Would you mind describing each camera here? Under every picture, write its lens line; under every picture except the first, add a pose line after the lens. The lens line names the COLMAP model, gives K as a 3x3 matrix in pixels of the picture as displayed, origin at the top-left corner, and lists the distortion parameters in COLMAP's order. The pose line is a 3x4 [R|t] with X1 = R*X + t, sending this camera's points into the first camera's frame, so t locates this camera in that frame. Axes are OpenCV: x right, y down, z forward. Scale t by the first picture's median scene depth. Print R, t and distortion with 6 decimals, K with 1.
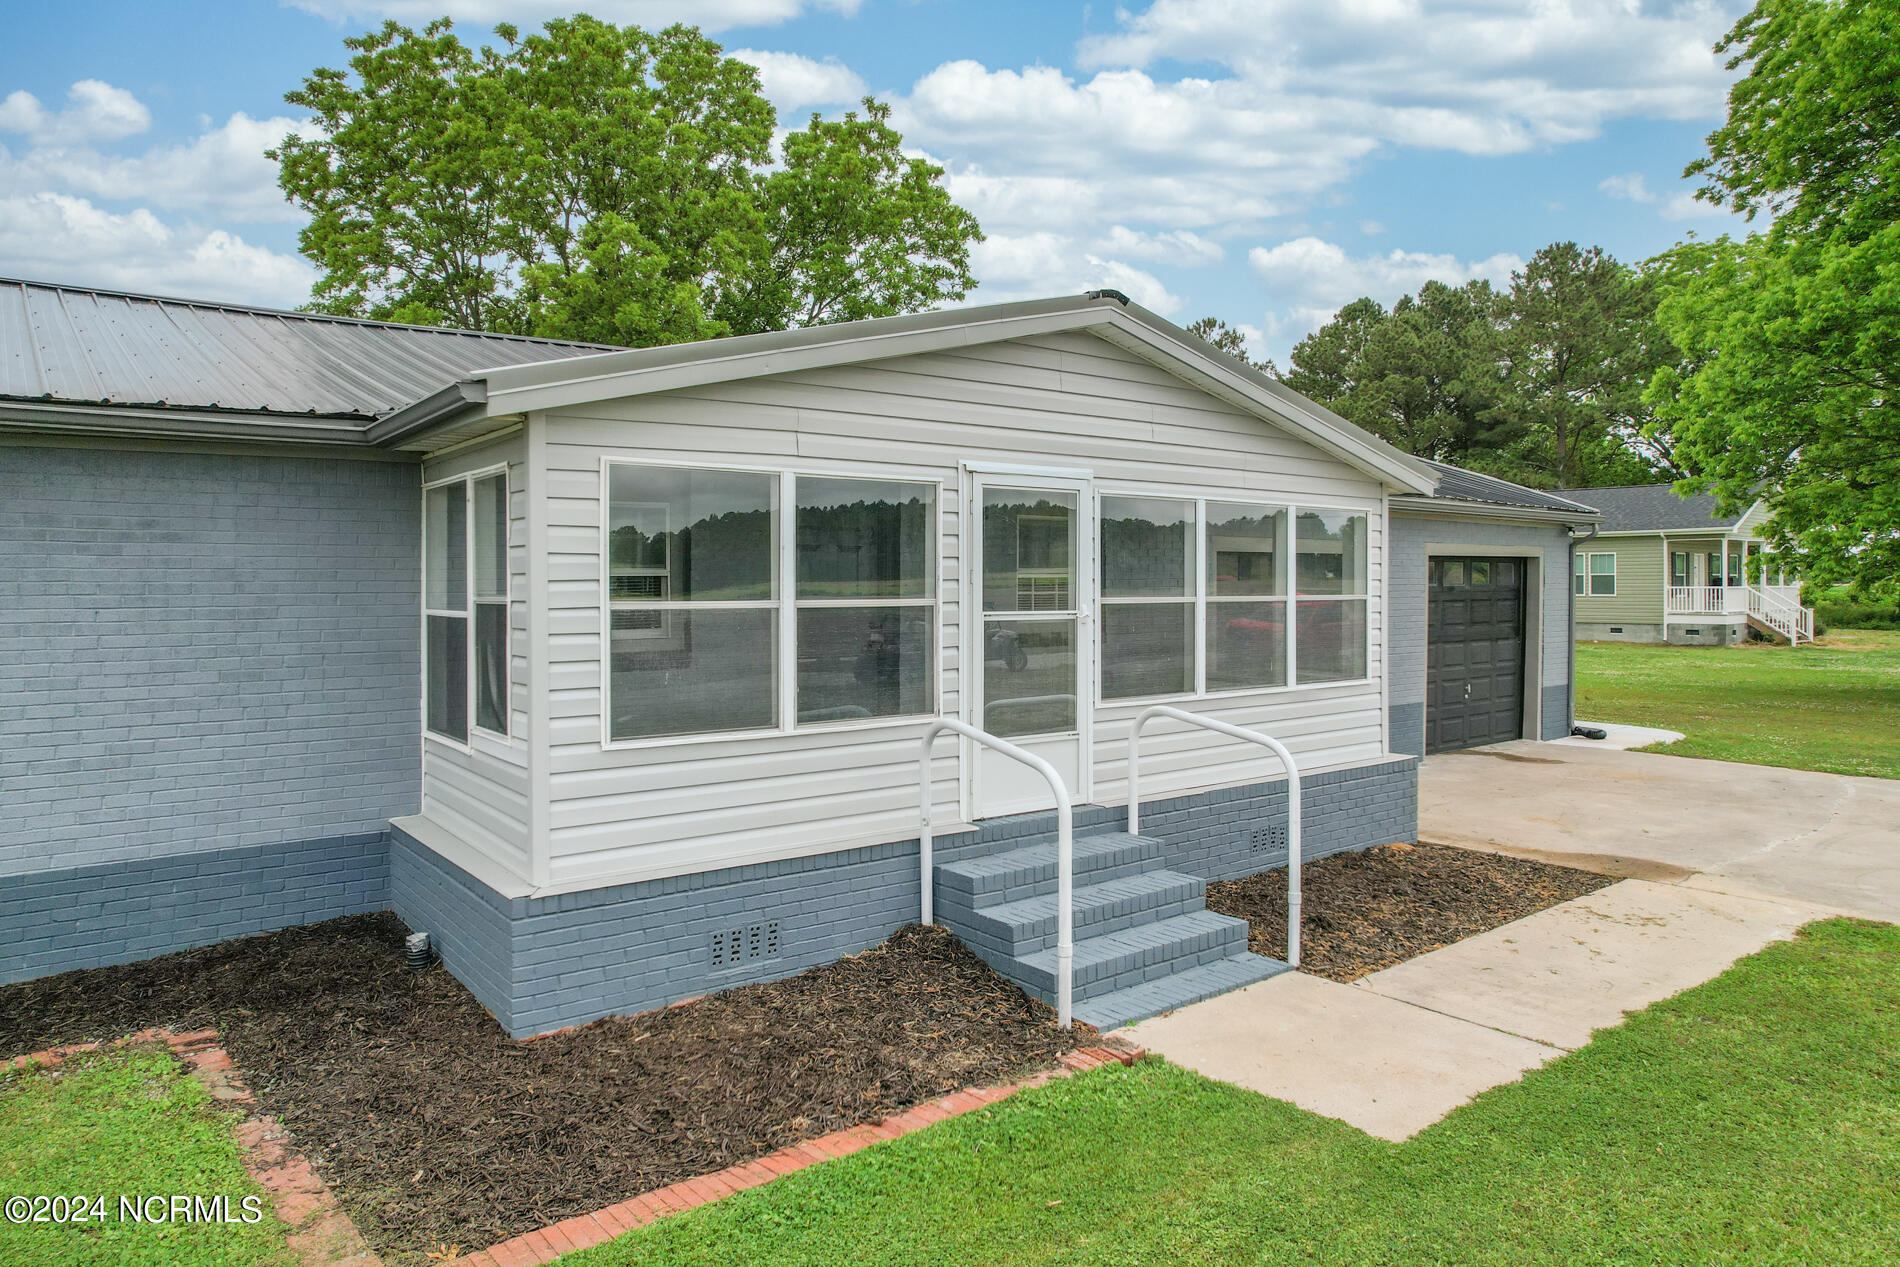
lens RADIAL K [[1226.6, 0, 936.8], [0, 1226.6, 591.2], [0, 0, 1]] dist [-0.056442, 0.050684]
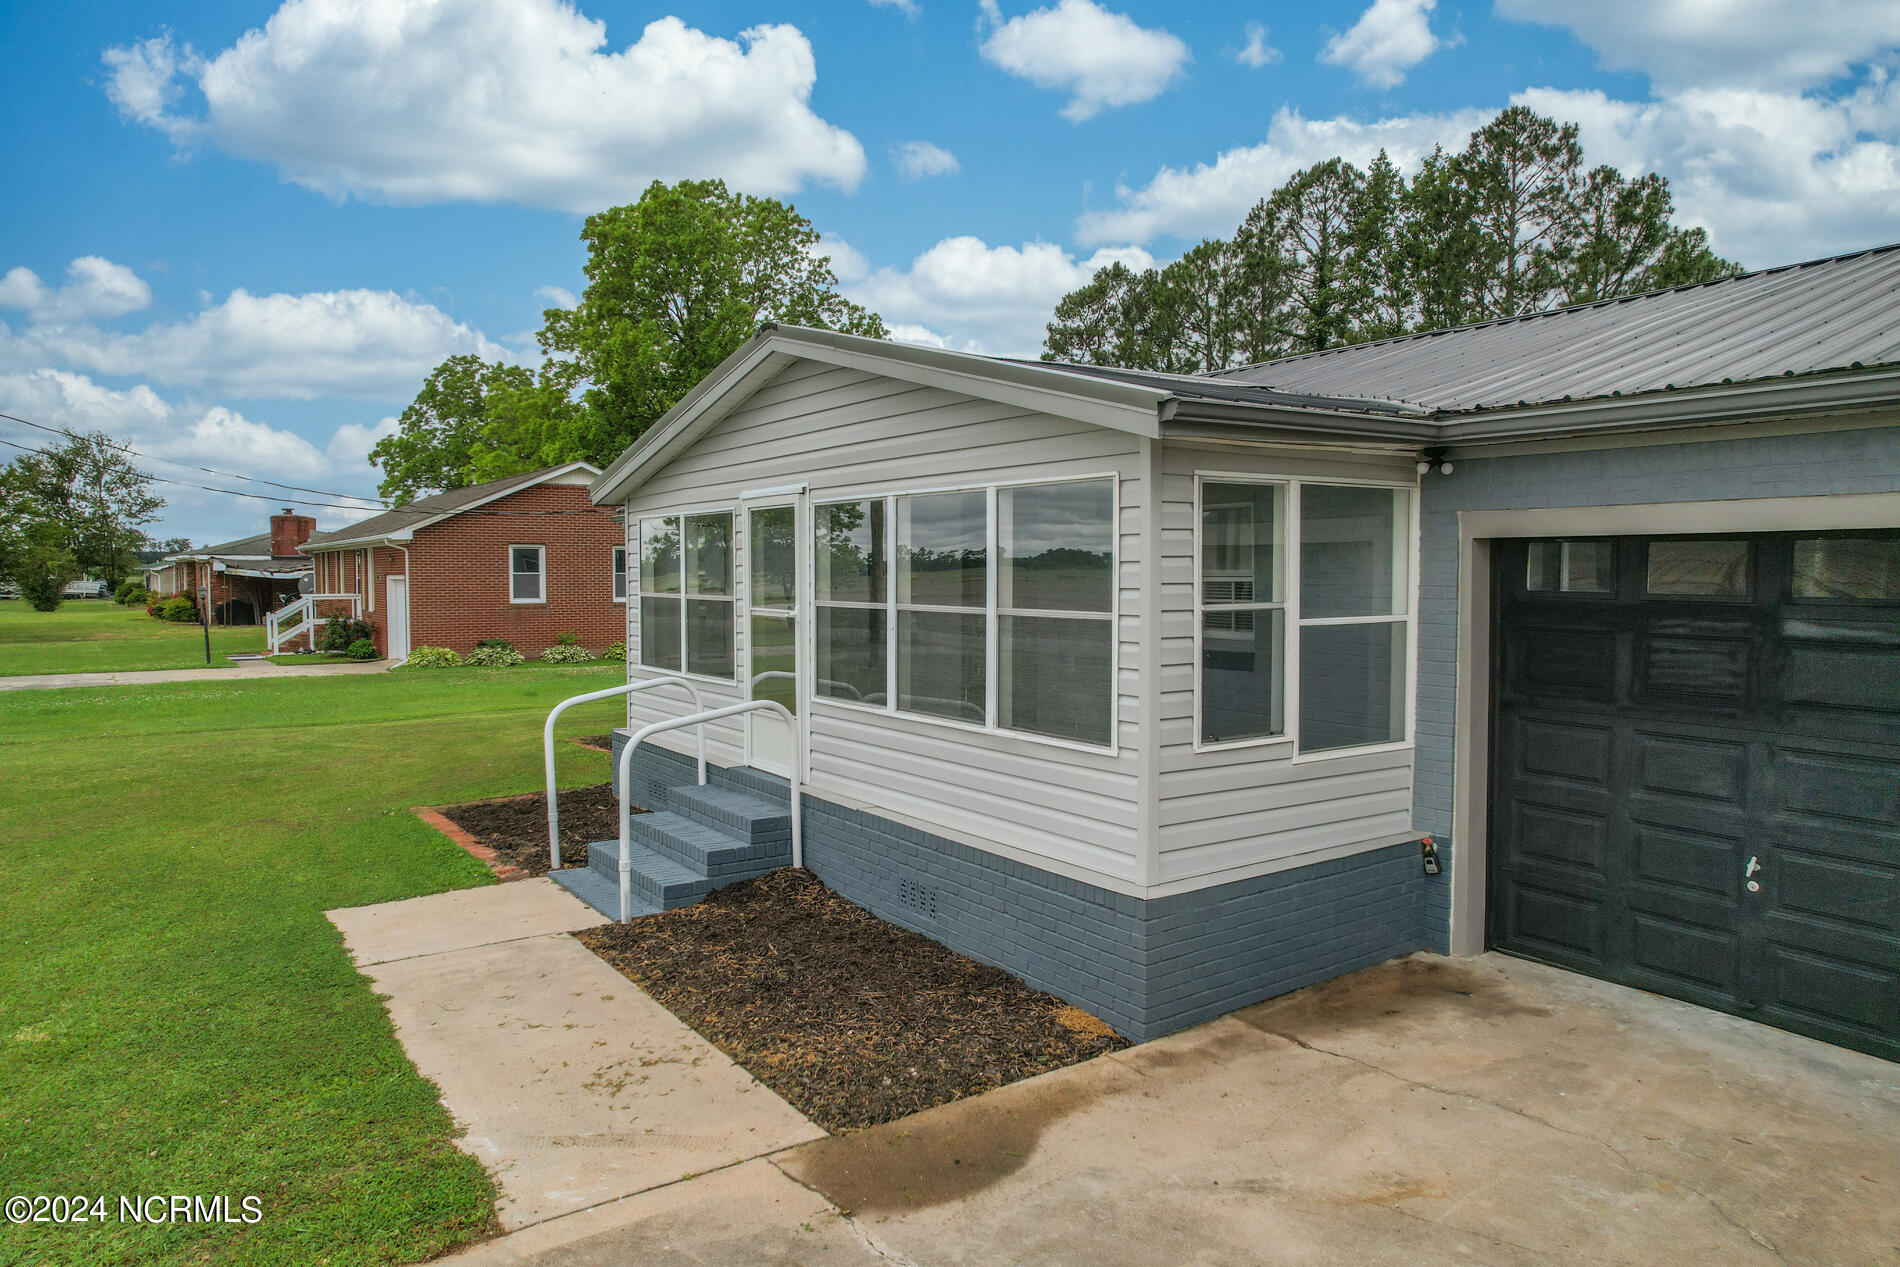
lens RADIAL K [[1220.1, 0, 930.7], [0, 1220.1, 600.8], [0, 0, 1]] dist [-0.035159, 0.000352]
pose [[-0.058418, 0.024297, -0.997996, 0.353863], [-0.012832, 0.999603, 0.025087, -0.006319], [0.998210, 0.014272, -0.058083, 0.341530]]
